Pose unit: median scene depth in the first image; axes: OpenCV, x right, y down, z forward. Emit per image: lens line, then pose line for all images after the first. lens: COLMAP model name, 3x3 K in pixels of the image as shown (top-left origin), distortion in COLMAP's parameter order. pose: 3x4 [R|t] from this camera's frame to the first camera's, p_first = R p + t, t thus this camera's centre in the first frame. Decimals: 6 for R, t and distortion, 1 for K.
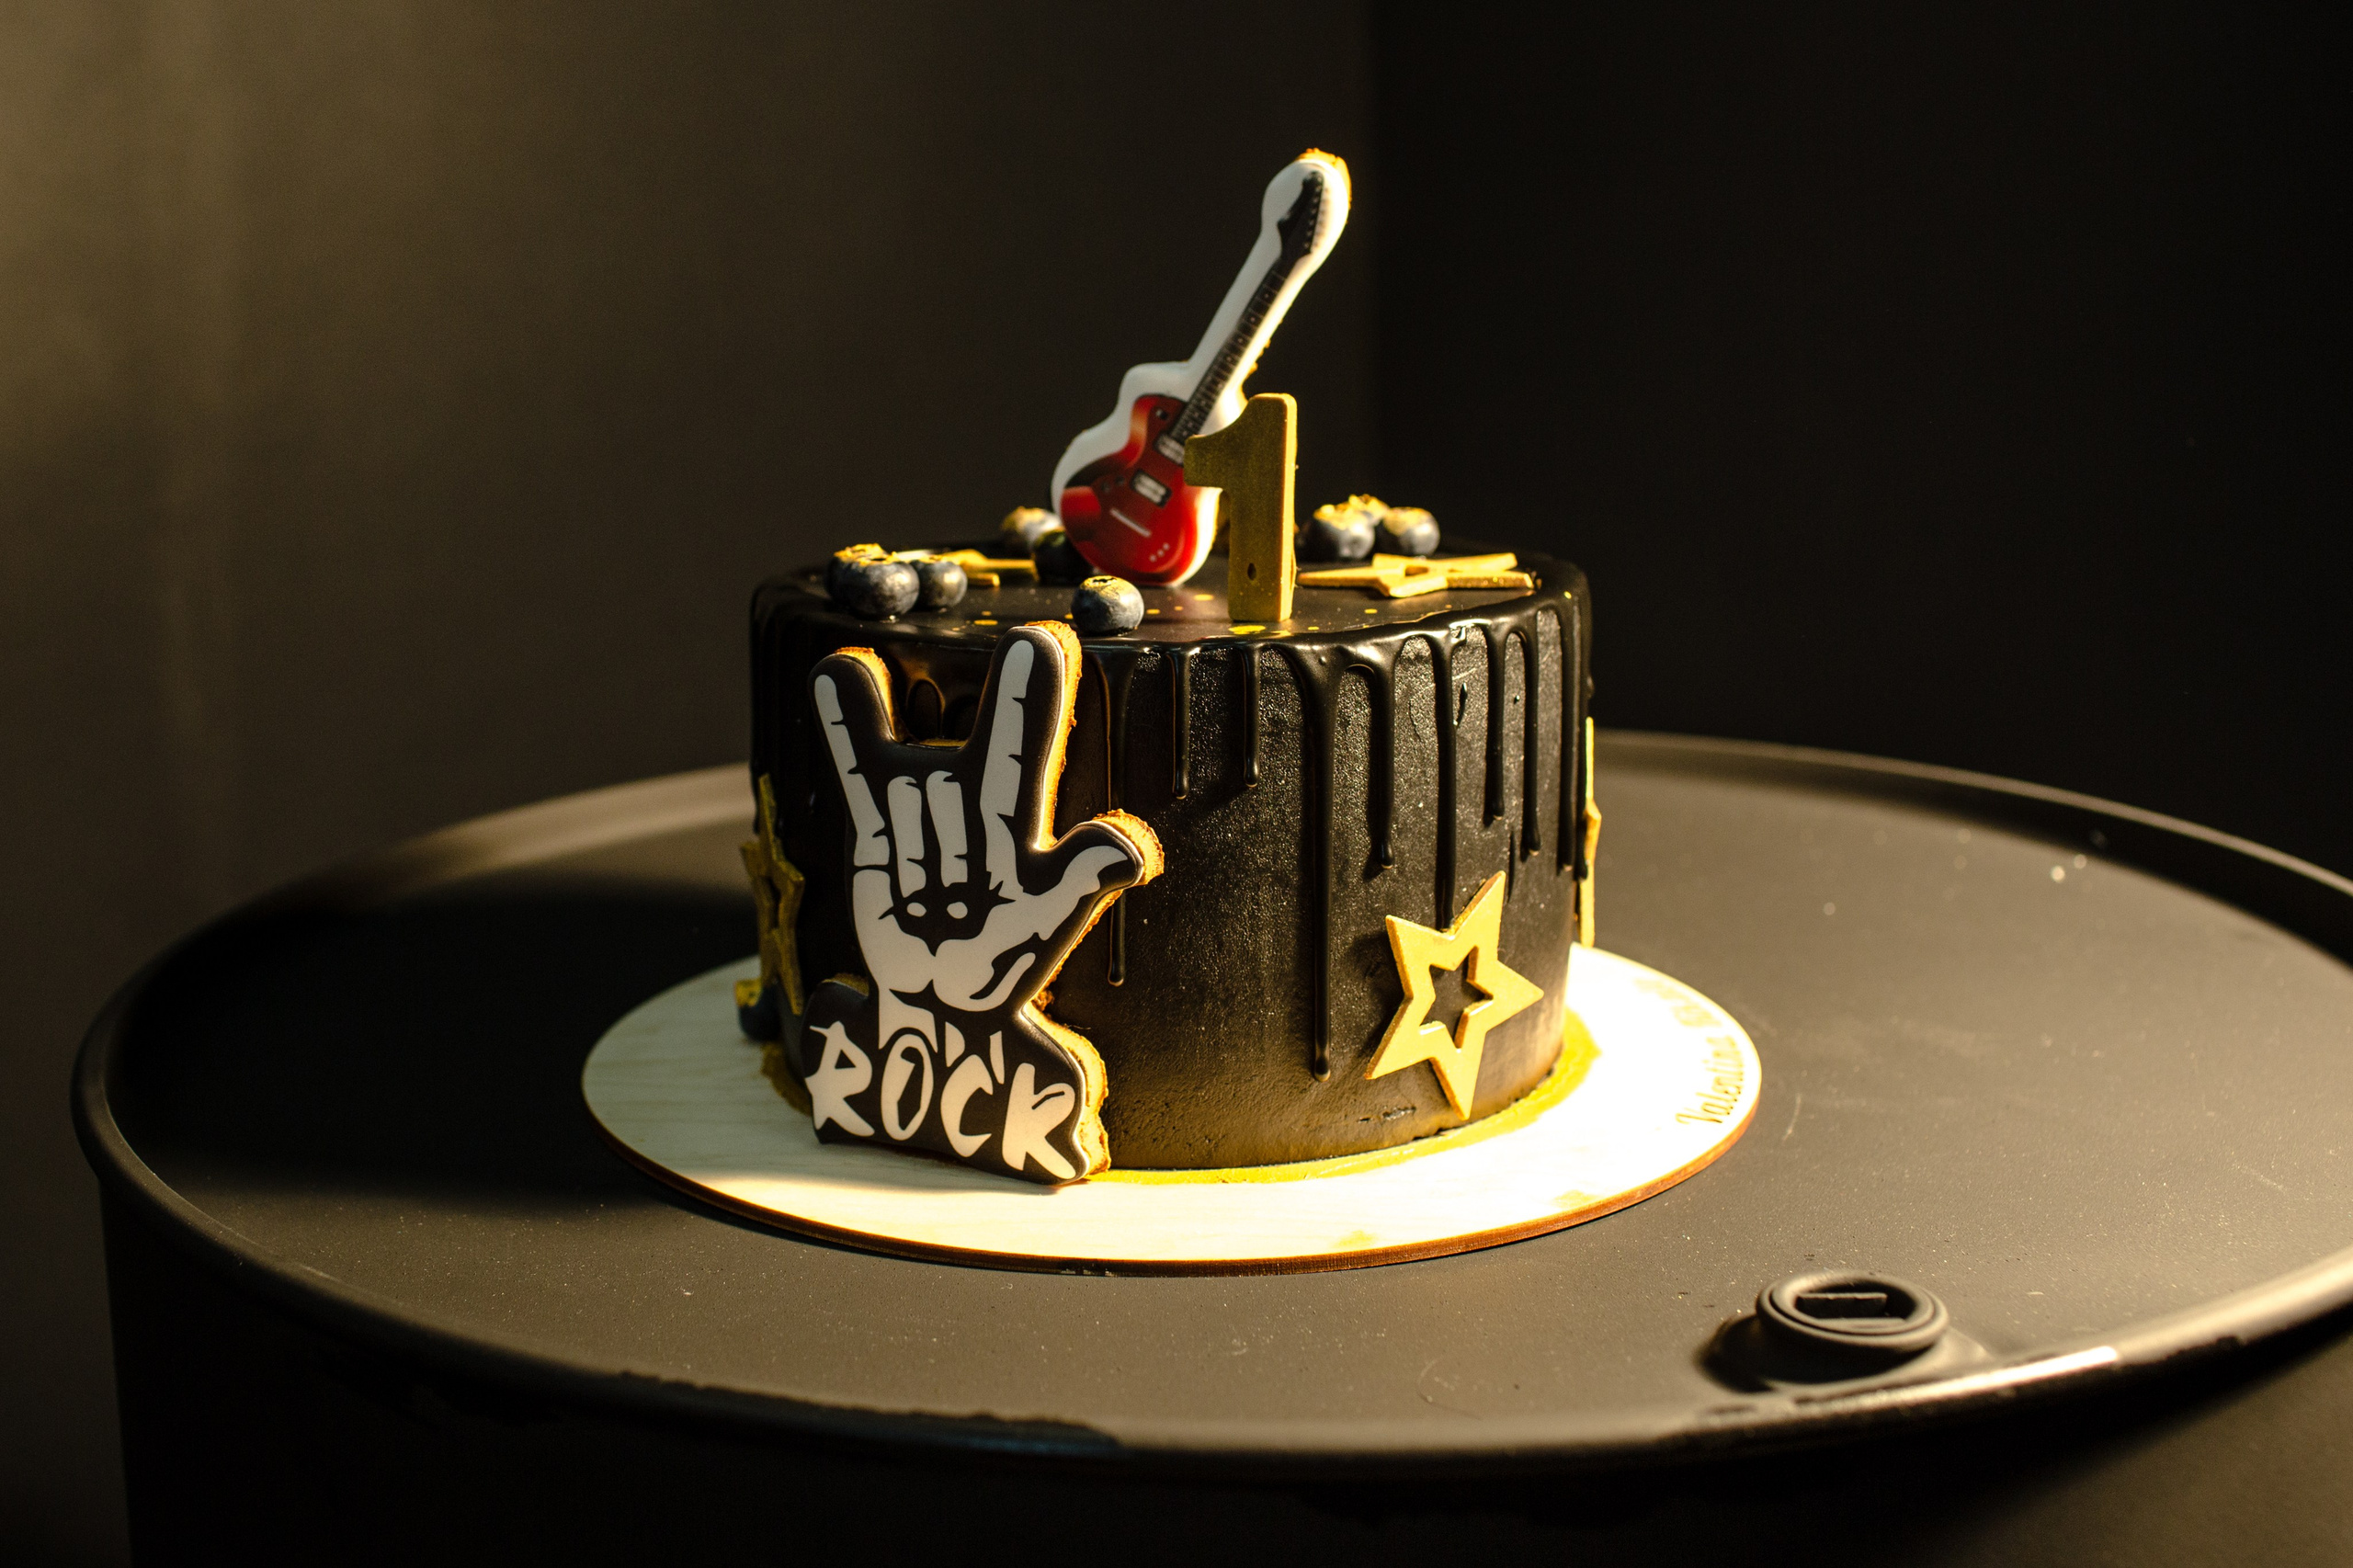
lens RADIAL K [[2634.8, 0, 1174.8], [0, 2634.8, 669.0], [0, 0, 1]] dist [0.011364, 0.007377]
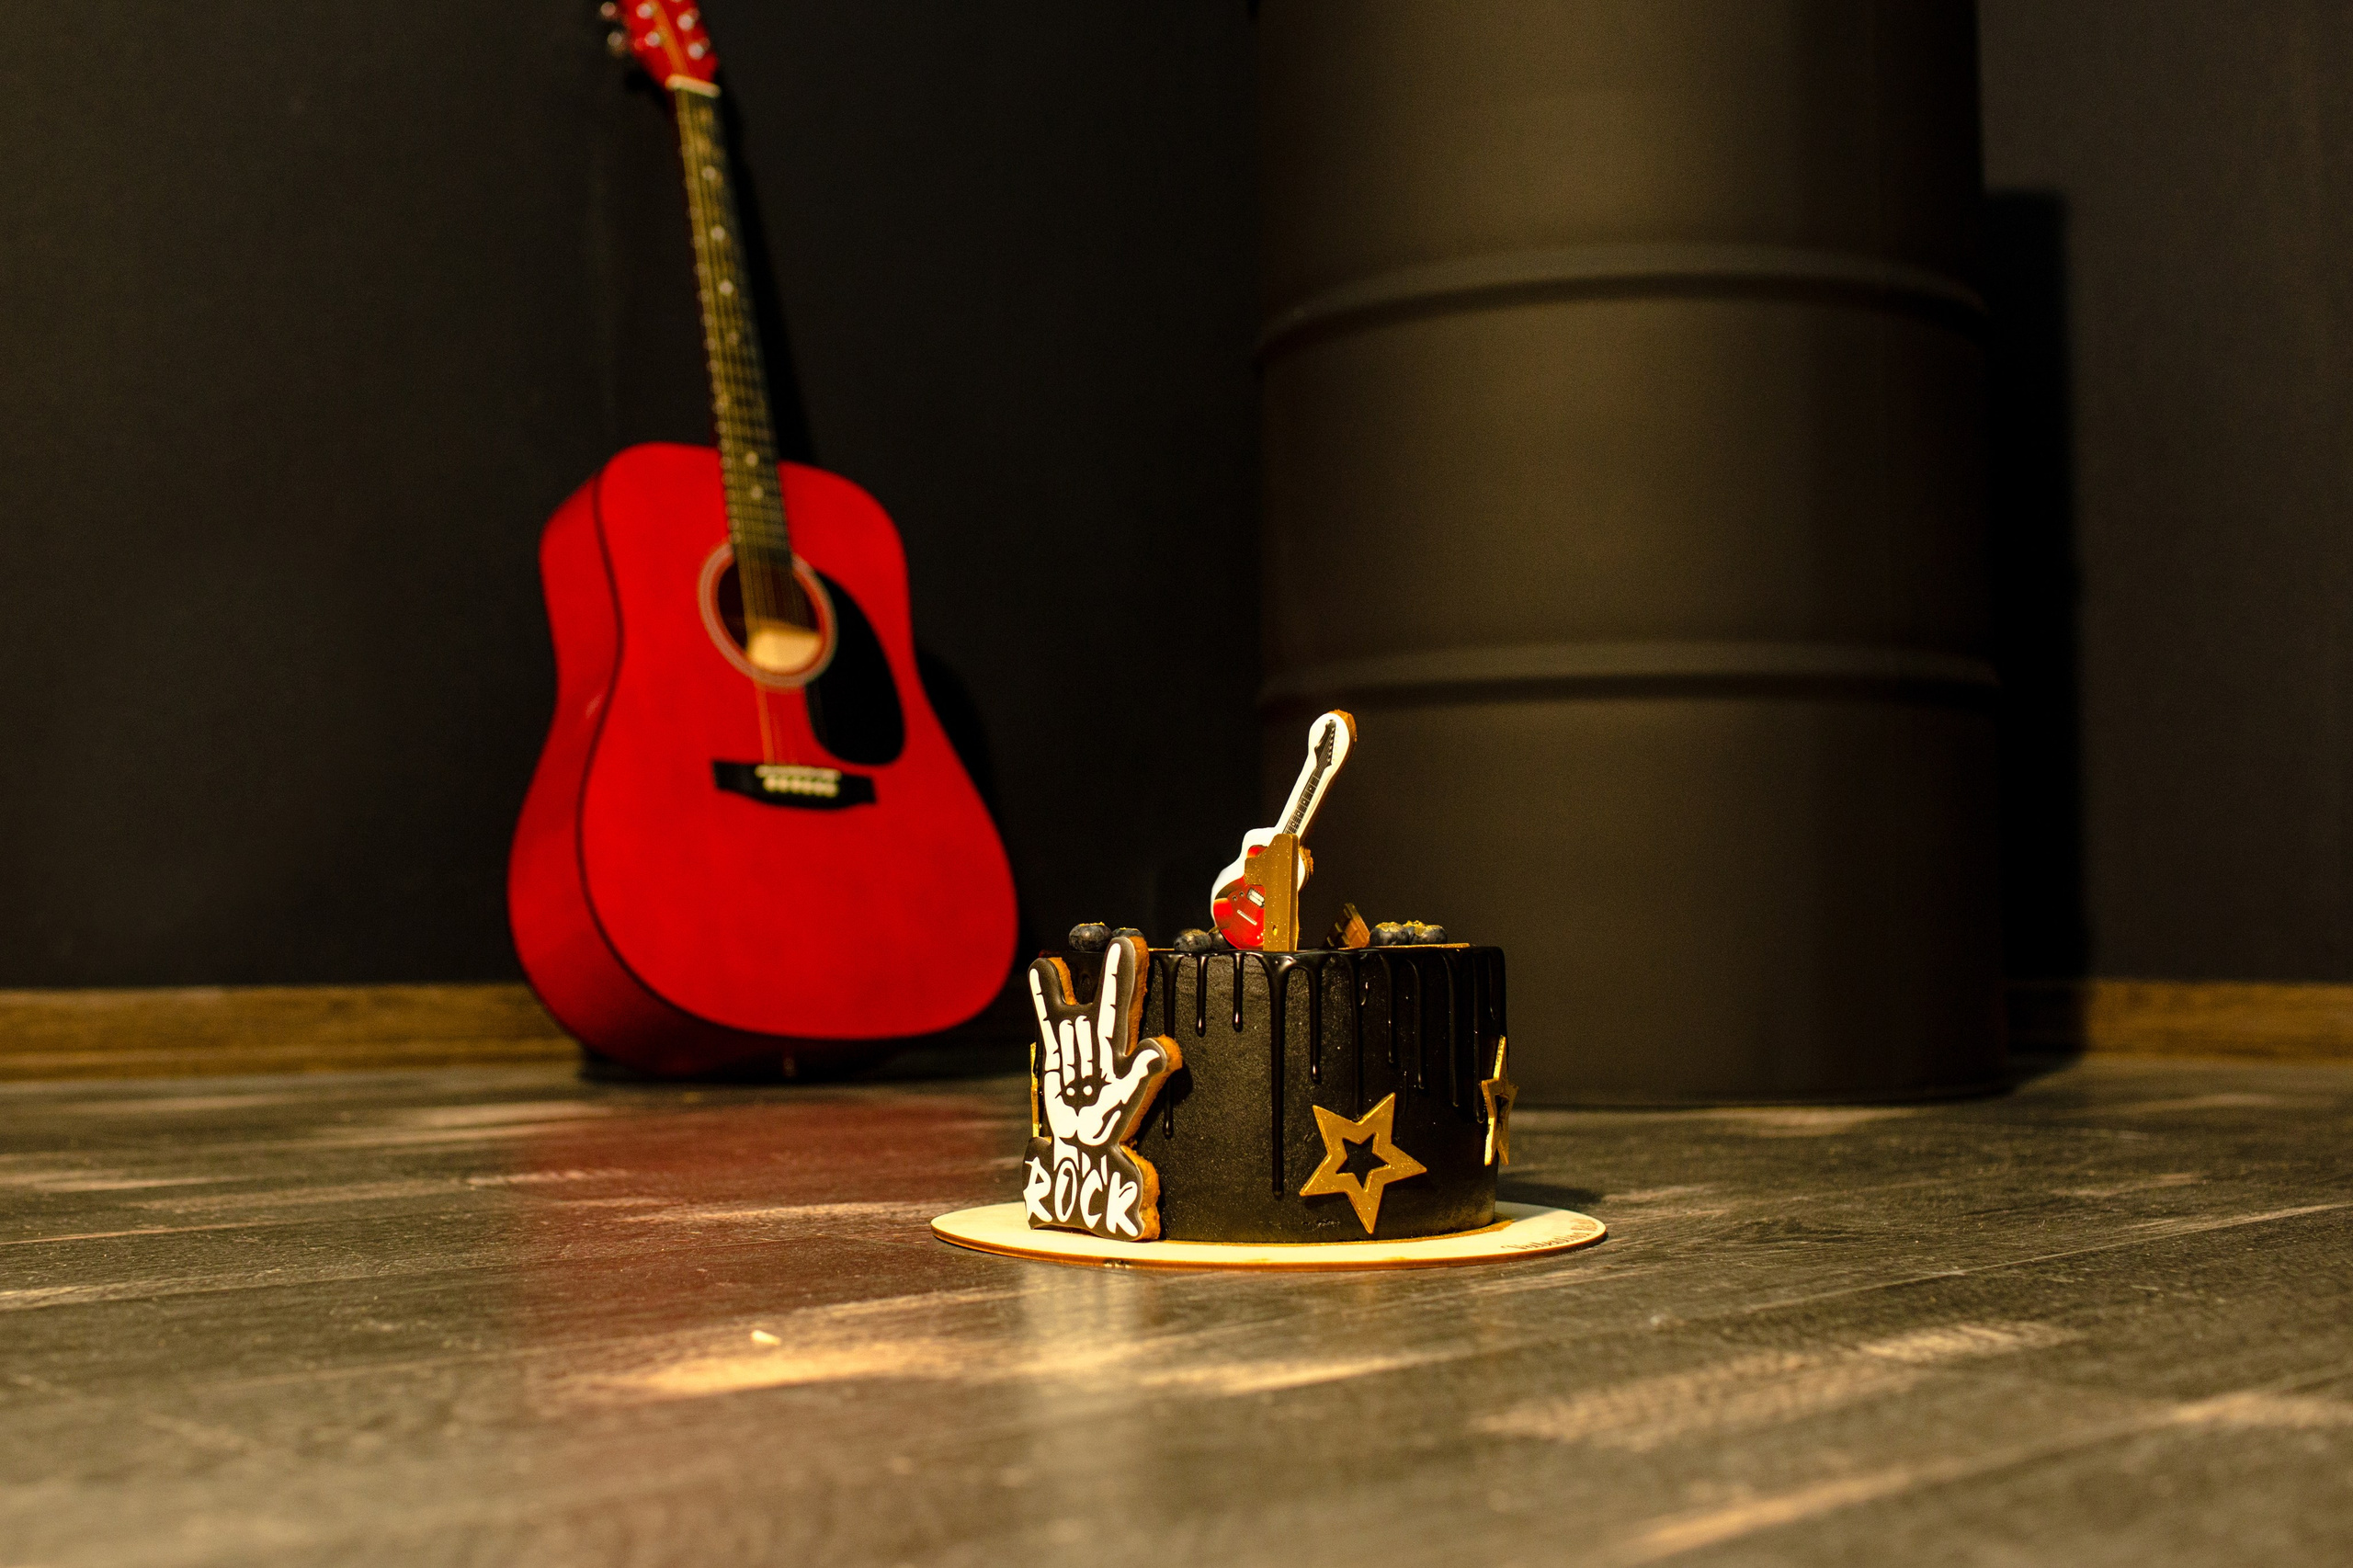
lens RADIAL K [[2675.5, 0, 1176.5], [0, 2675.5, 784.0], [0, 0, 1]] dist [-0.104411, 0.030962]
pose [[0.950172, -0.004876, -0.311688, 0.575911], [-0.063108, 0.976165, -0.207652, 0.269294], [0.305271, 0.216975, 0.927217, -0.814435]]
